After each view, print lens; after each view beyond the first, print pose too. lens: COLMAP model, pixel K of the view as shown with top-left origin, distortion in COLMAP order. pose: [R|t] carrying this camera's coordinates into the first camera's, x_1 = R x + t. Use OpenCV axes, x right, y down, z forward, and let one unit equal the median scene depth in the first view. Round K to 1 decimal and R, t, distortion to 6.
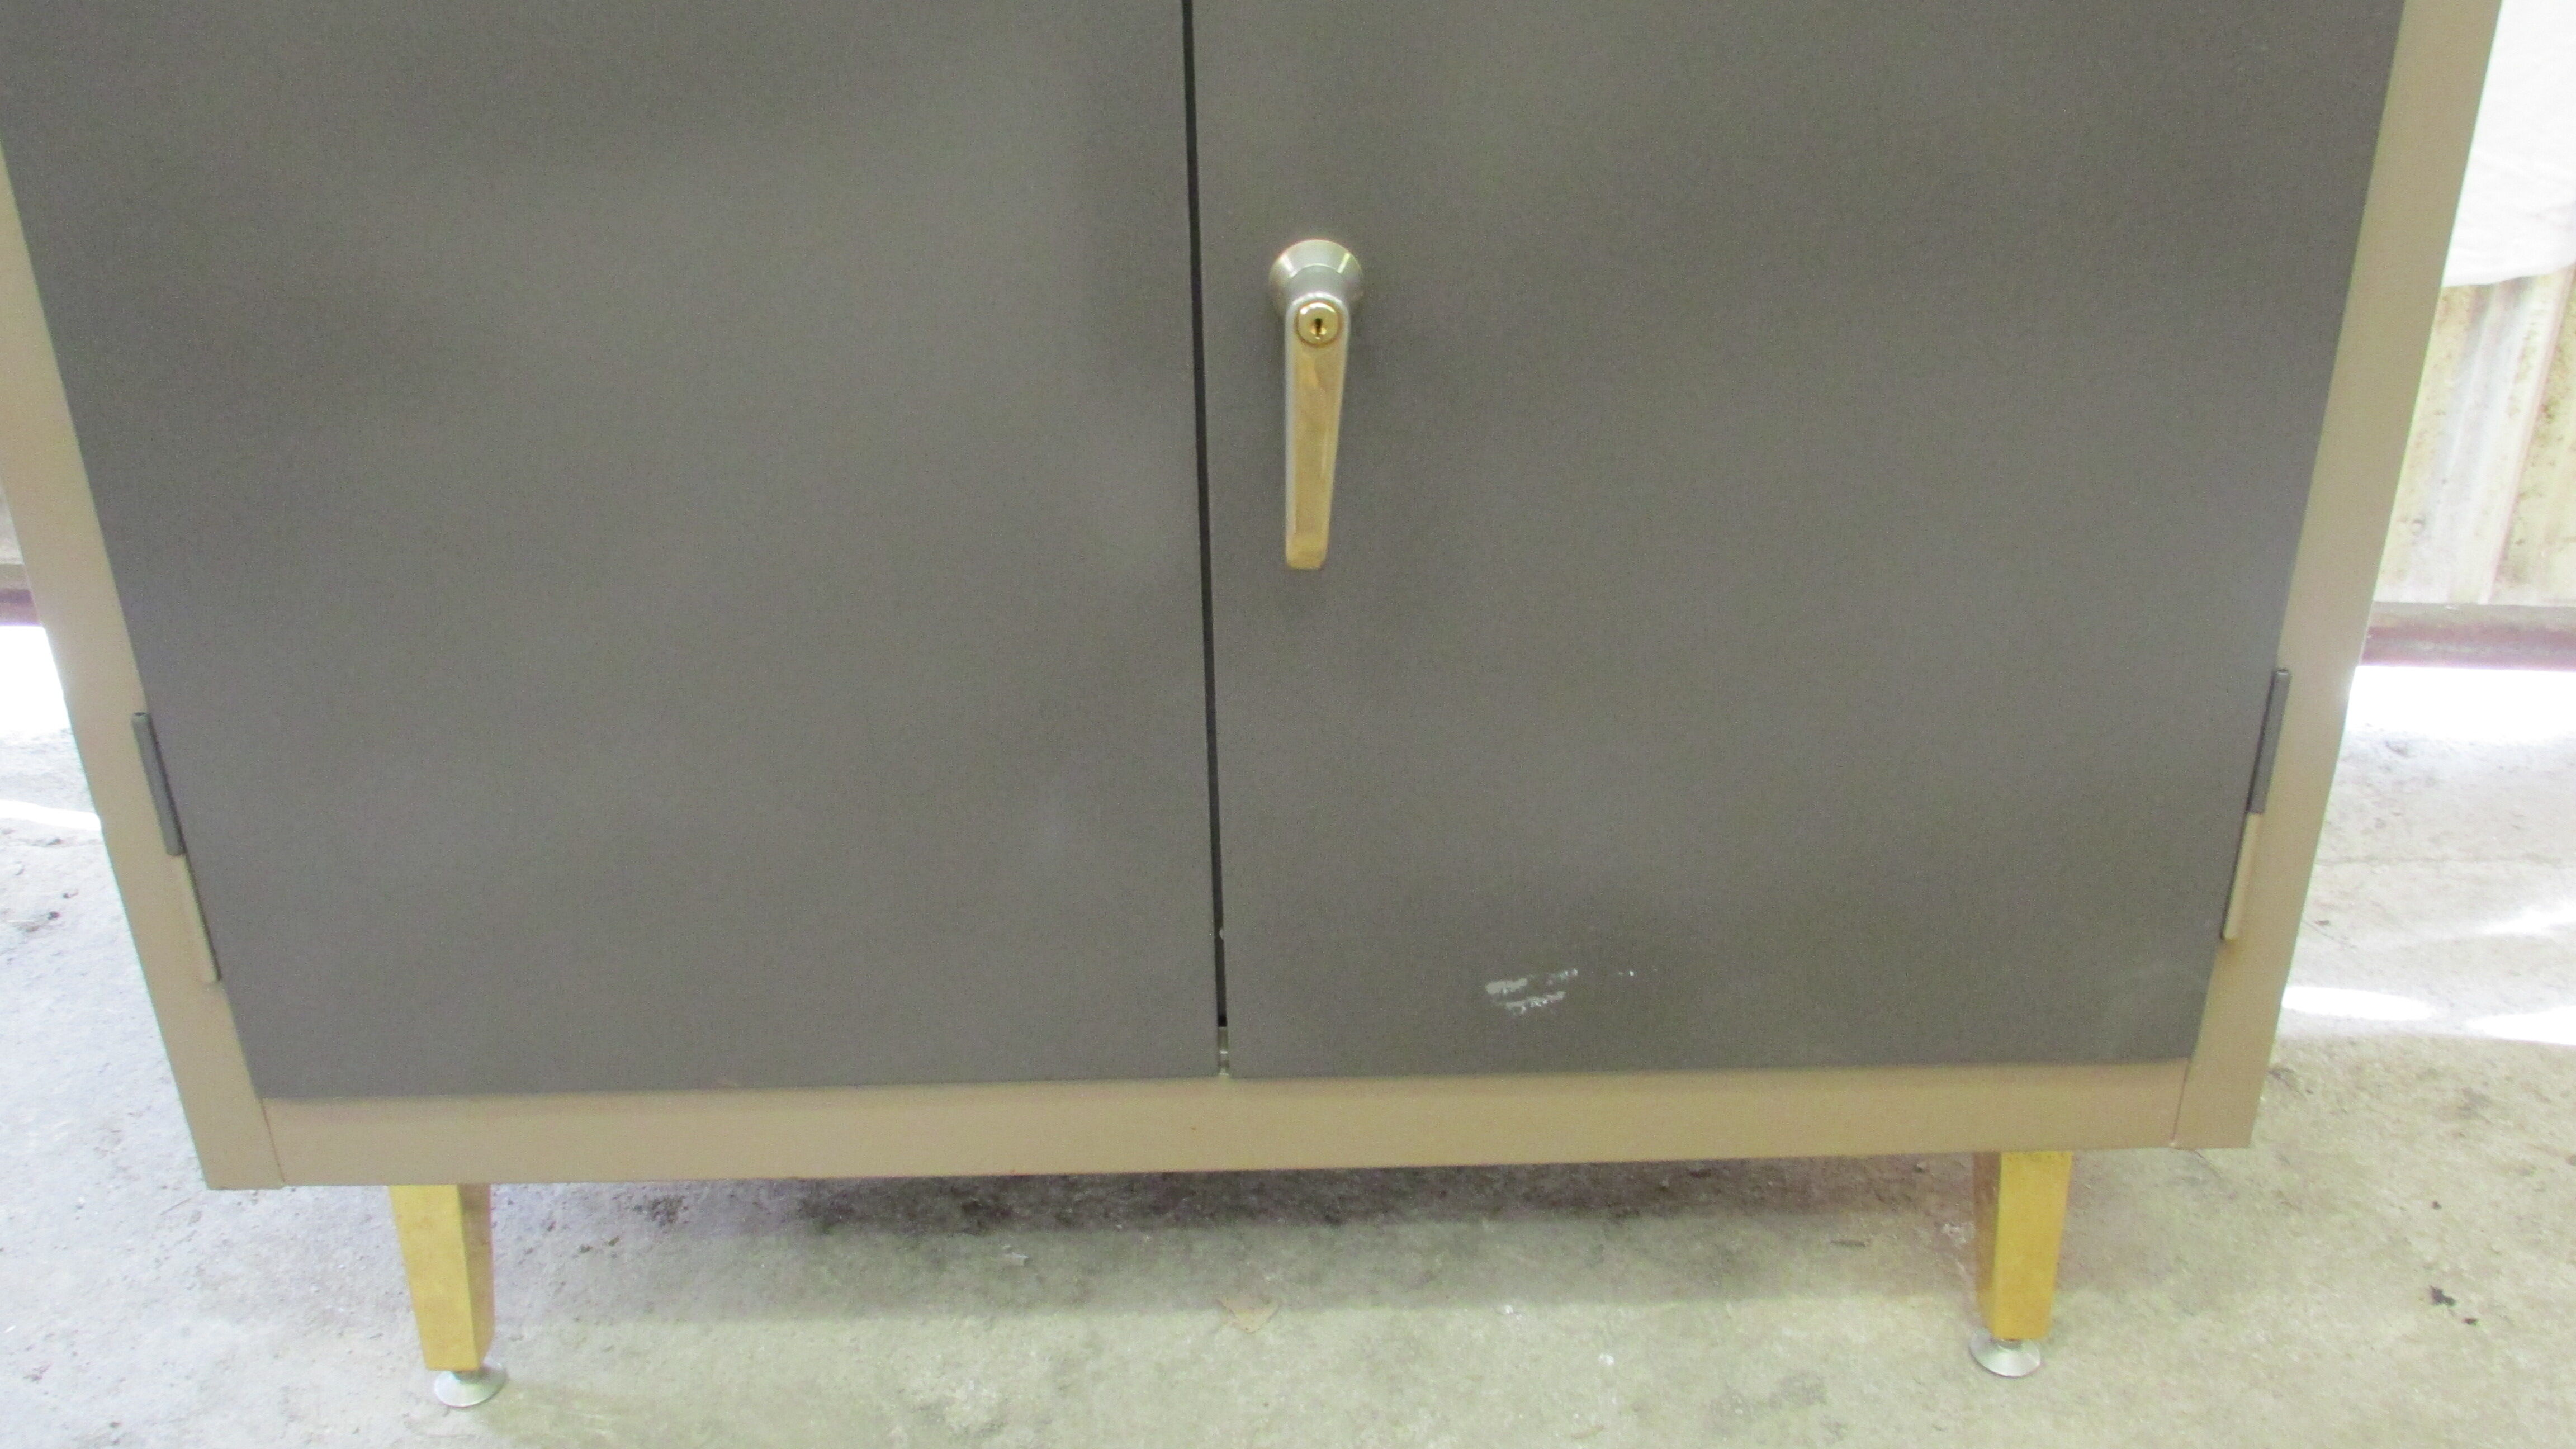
lens RADIAL K [[2332.8, 0, 1305.9], [0, 2332.8, 720.9], [0, 0, 1]] dist [-0.064351, 0.019286]
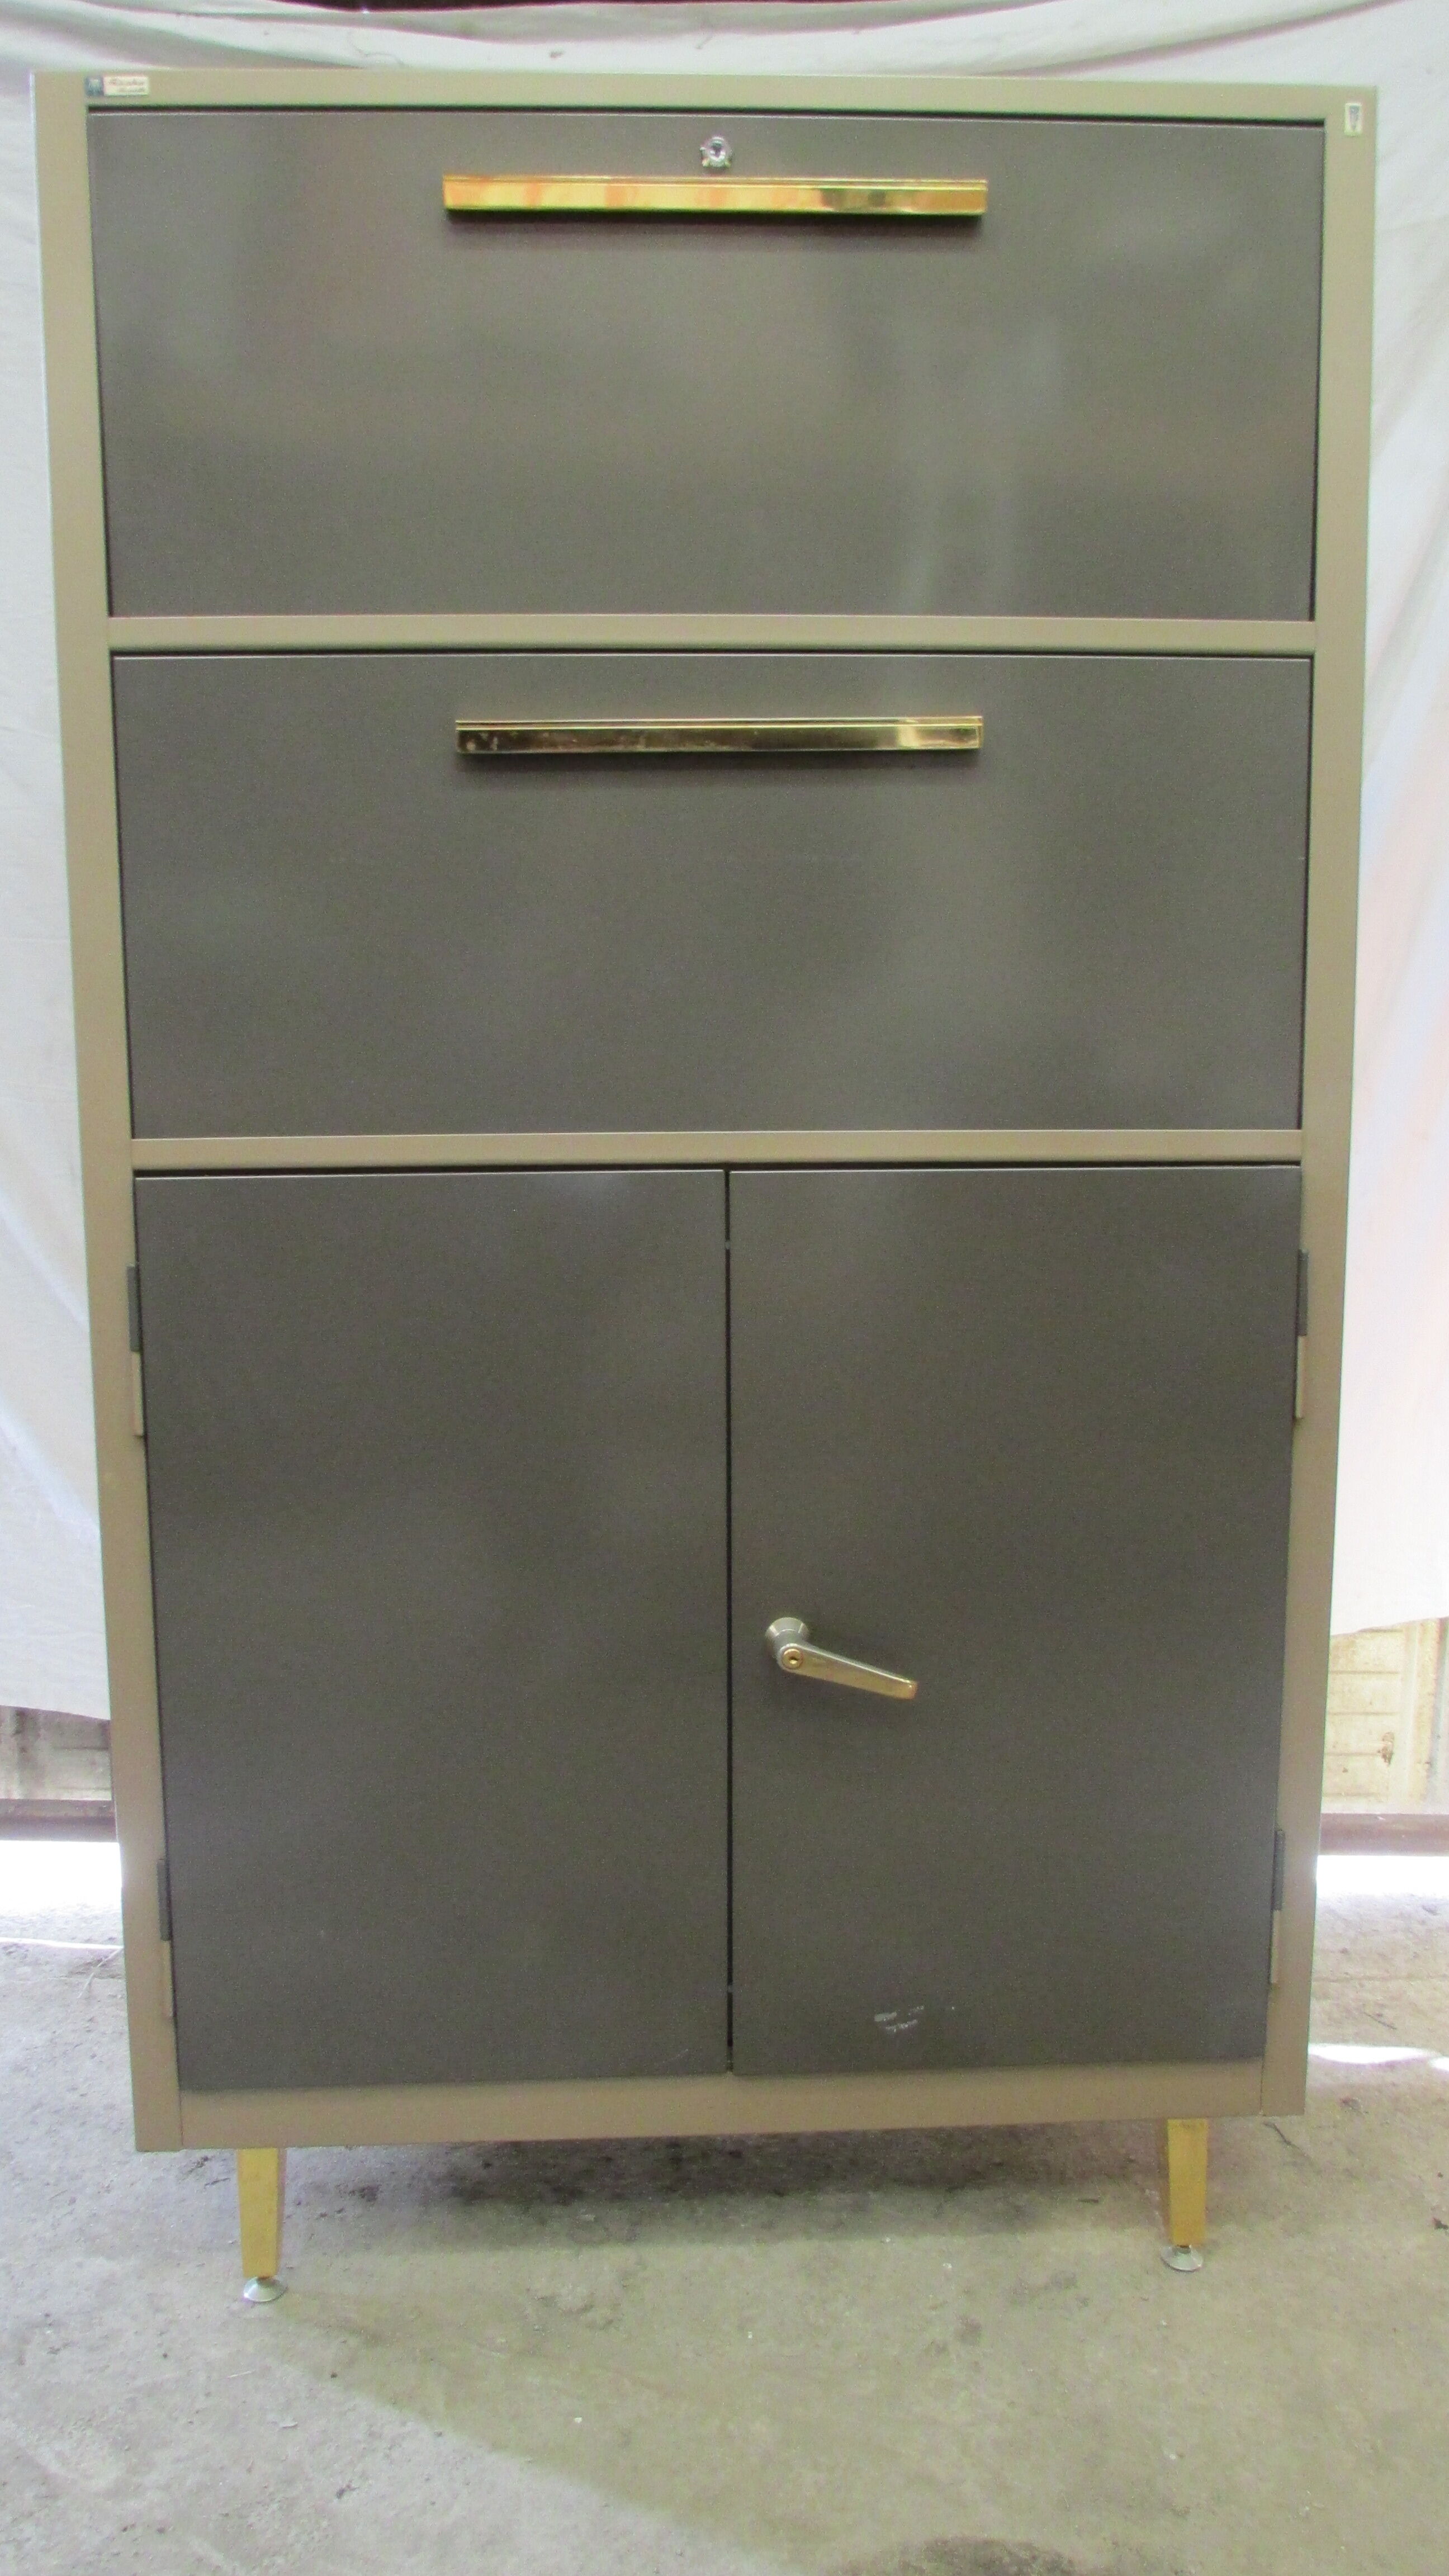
lens RADIAL K [[1965.8, 0, 746.3], [0, 1965.8, 1285.1], [0, 0, 1]] dist [-0.048388, 0.005514]
pose [[0.999061, 0.008717, 0.042451, -0.080561], [0.005939, 0.942781, -0.333359, 0.070767], [-0.042927, 0.333298, 0.941844, -0.546012]]
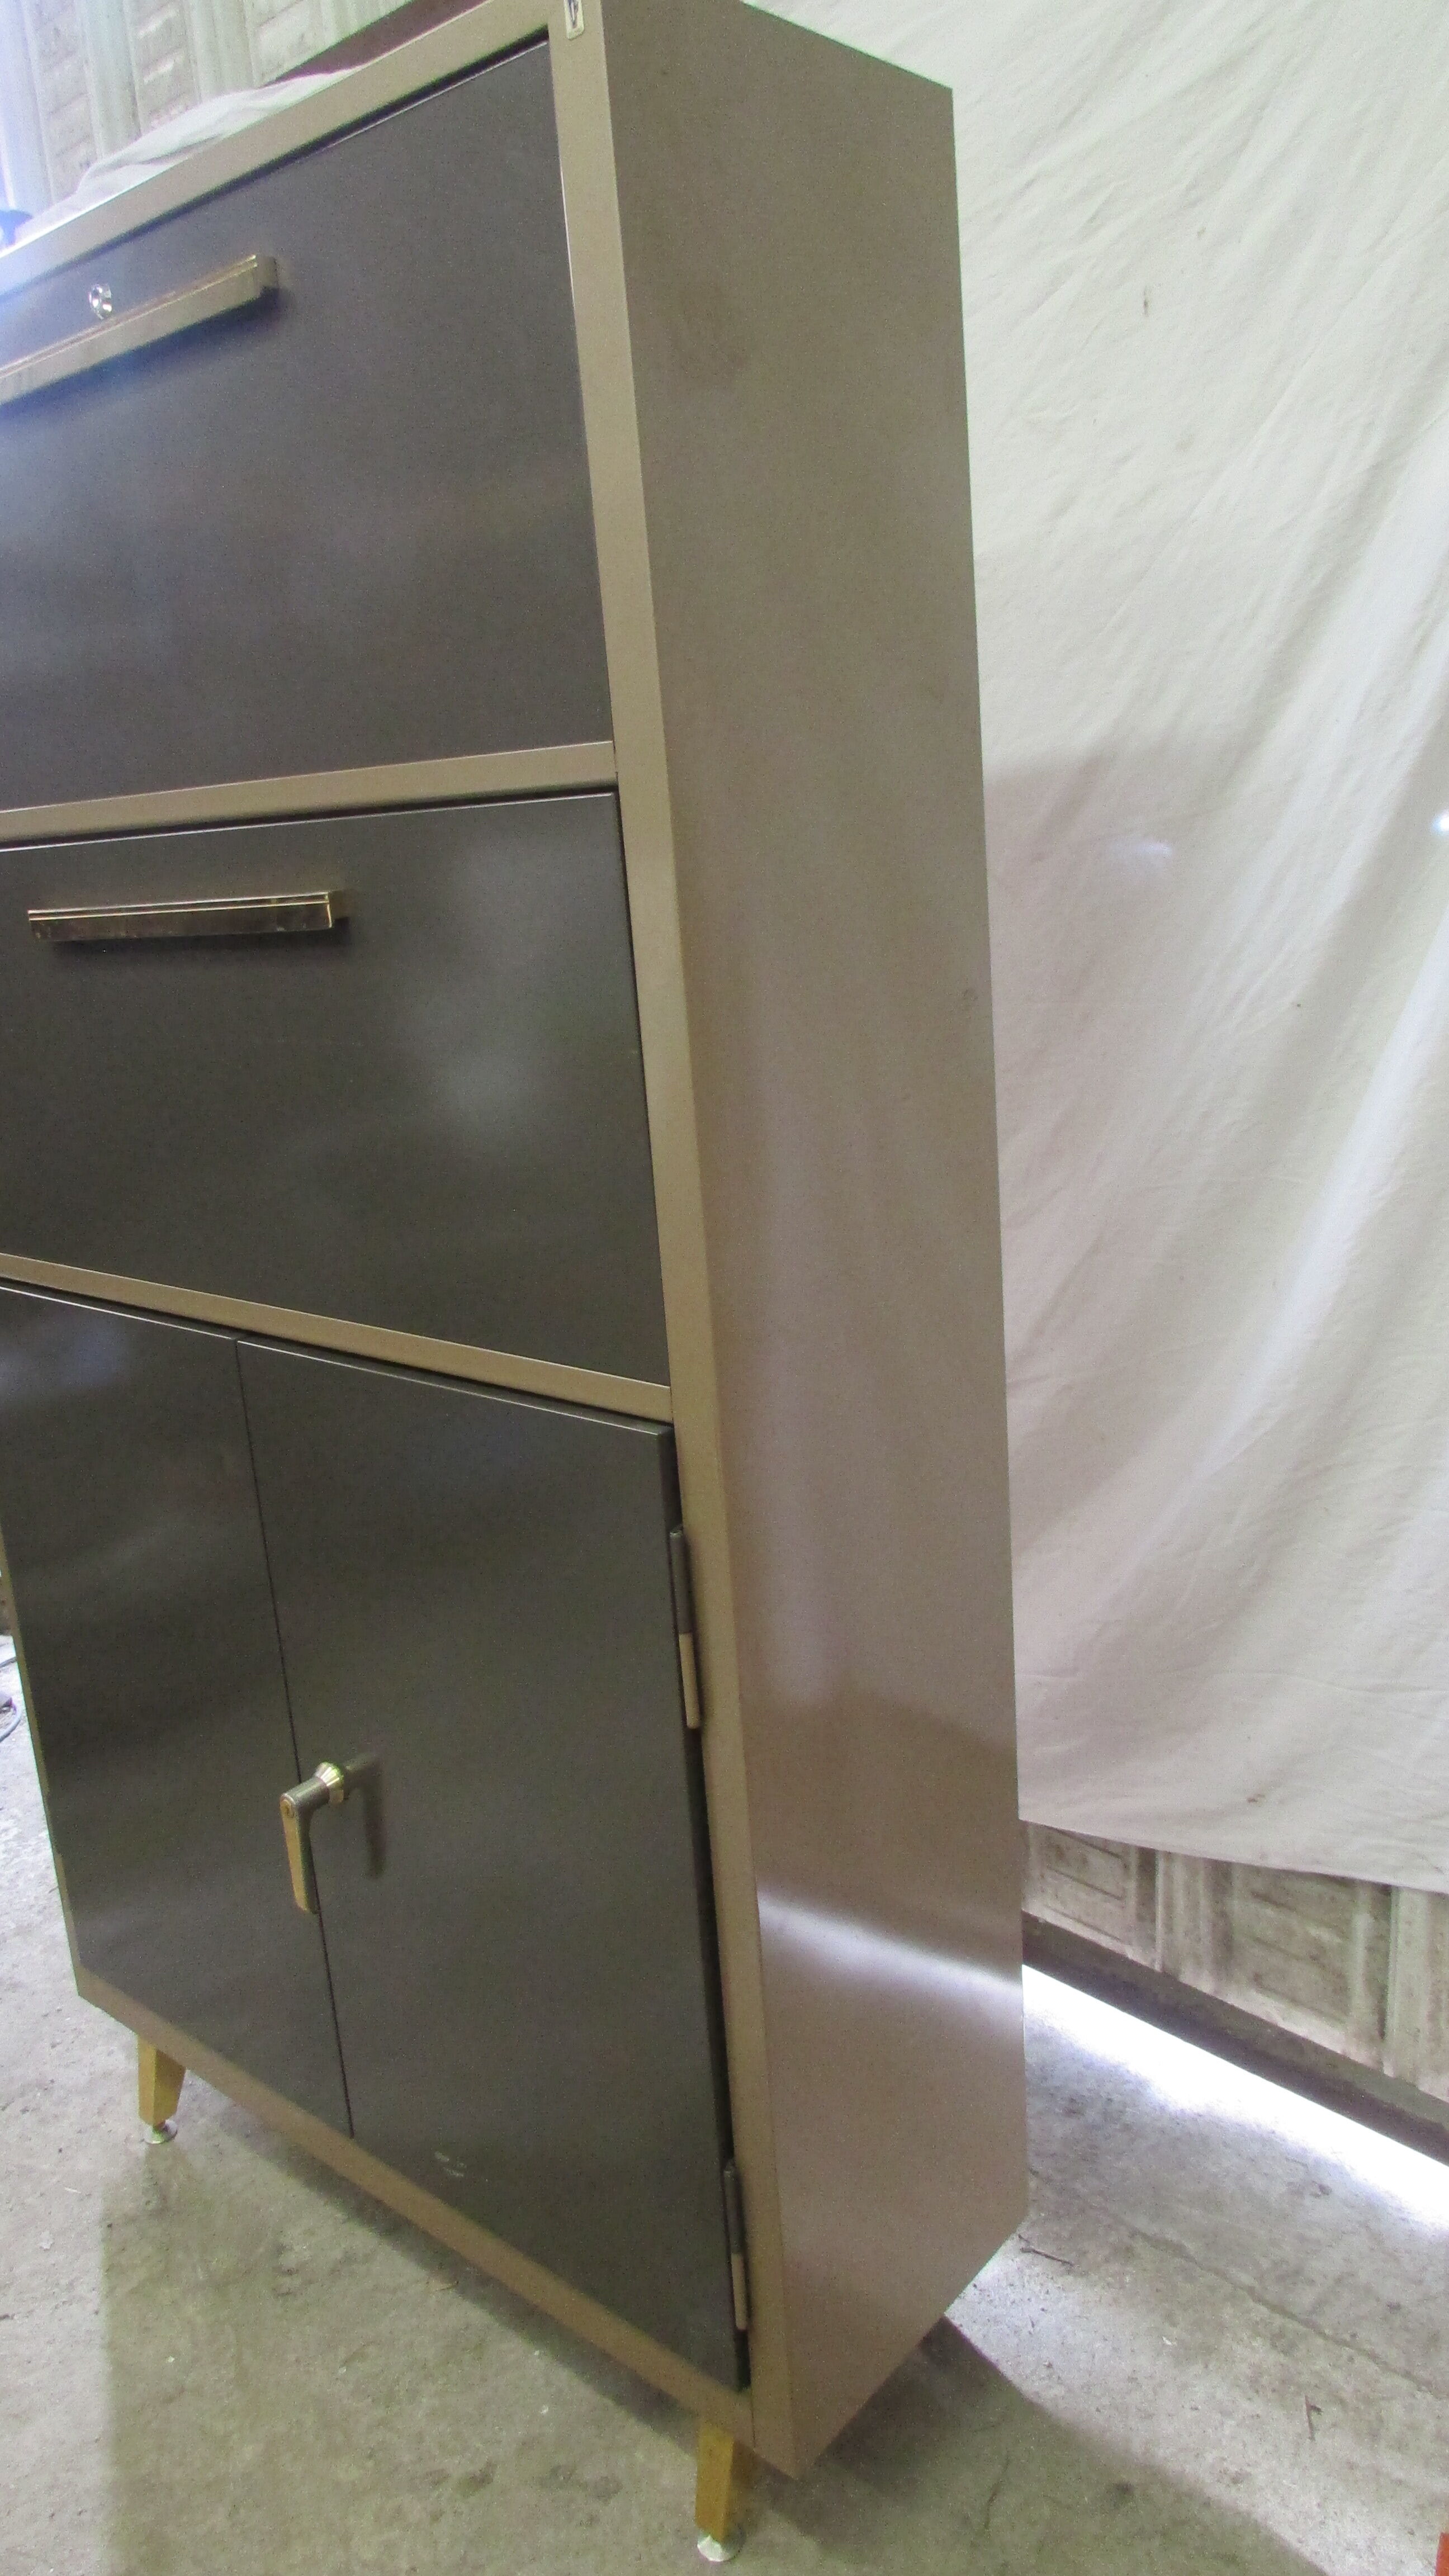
lens RADIAL K [[1840.1, 0, 709.5], [0, 1840.1, 1285.0], [0, 0, 1]] dist [-0.023114, -0.004335]
pose [[0.746003, 0.133237, -0.652478, 0.952502], [-0.251976, 0.963411, -0.091364, -0.412393], [0.616432, 0.232566, 0.752280, -0.112186]]
